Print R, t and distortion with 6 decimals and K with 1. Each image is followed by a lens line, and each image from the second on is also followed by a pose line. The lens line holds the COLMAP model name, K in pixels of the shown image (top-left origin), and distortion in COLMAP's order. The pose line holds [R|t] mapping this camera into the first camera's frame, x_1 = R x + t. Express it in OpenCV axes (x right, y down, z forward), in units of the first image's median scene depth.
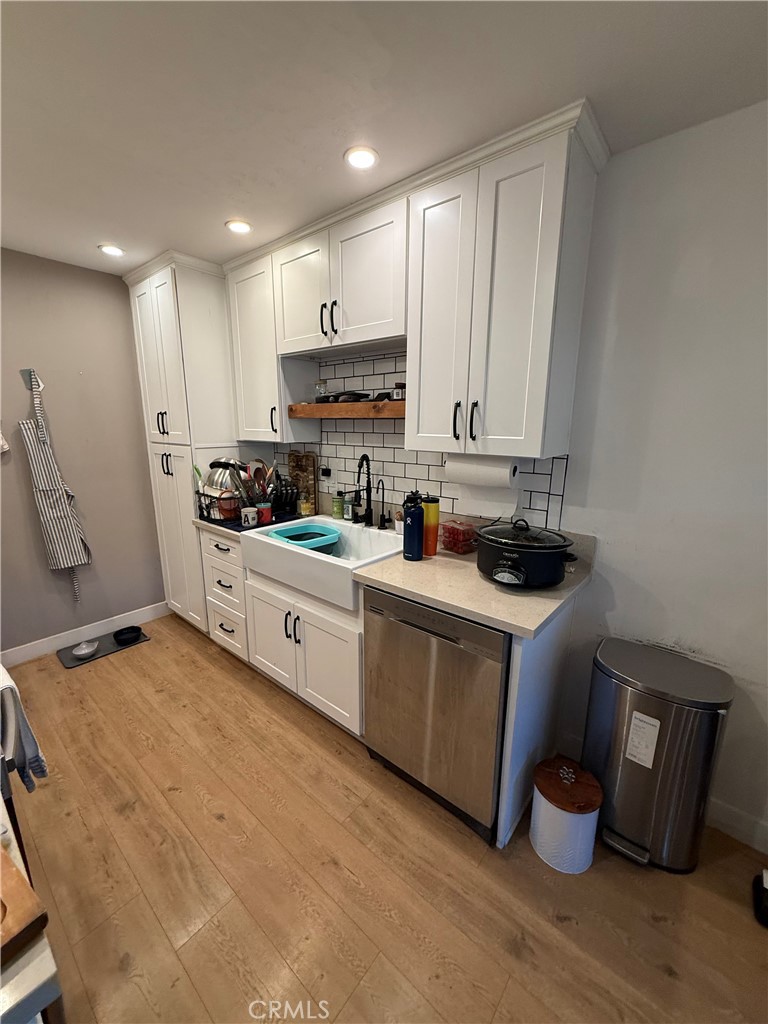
lens RADIAL K [[406.8, 0, 383.0], [0, 406.8, 513.0], [0, 0, 1]] dist [-0.009001, 0.001444]
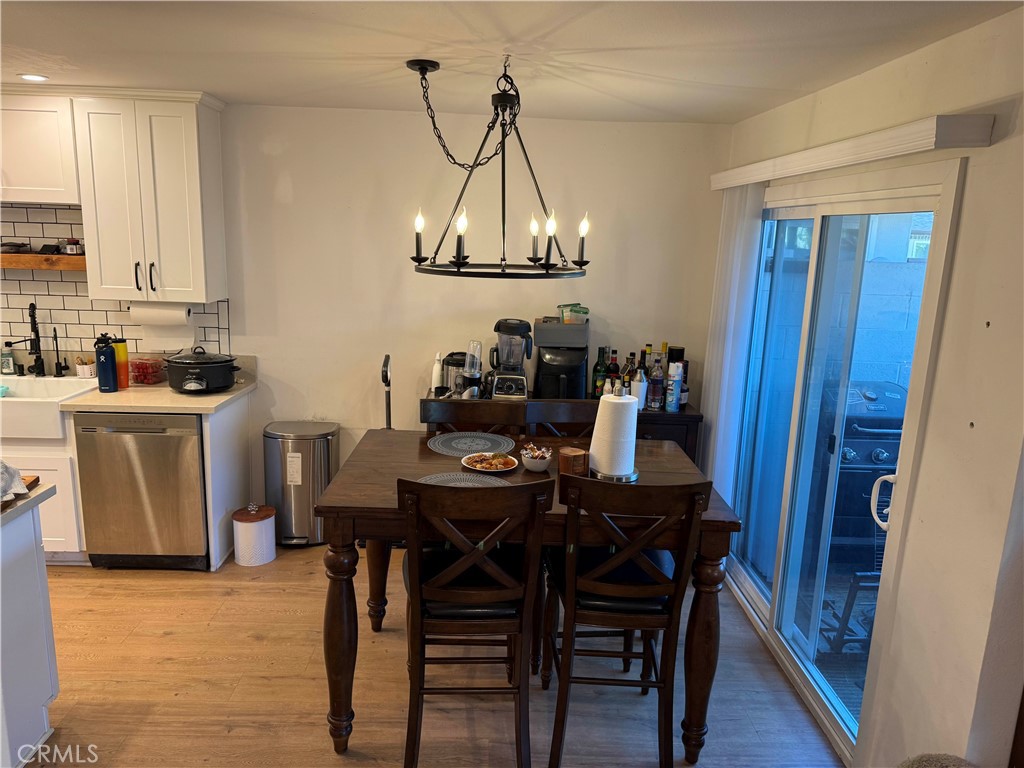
lens RADIAL K [[722.2, 0, 513.5], [0, 722.2, 383.6], [0, 0, 1]] dist [0.003536, 0.003130]
pose [[0.746112, -0.115916, 0.655653, -0.417293], [0.115655, 0.992322, 0.043825, 0.132285], [-0.655699, 0.043131, 0.753790, -1.324316]]
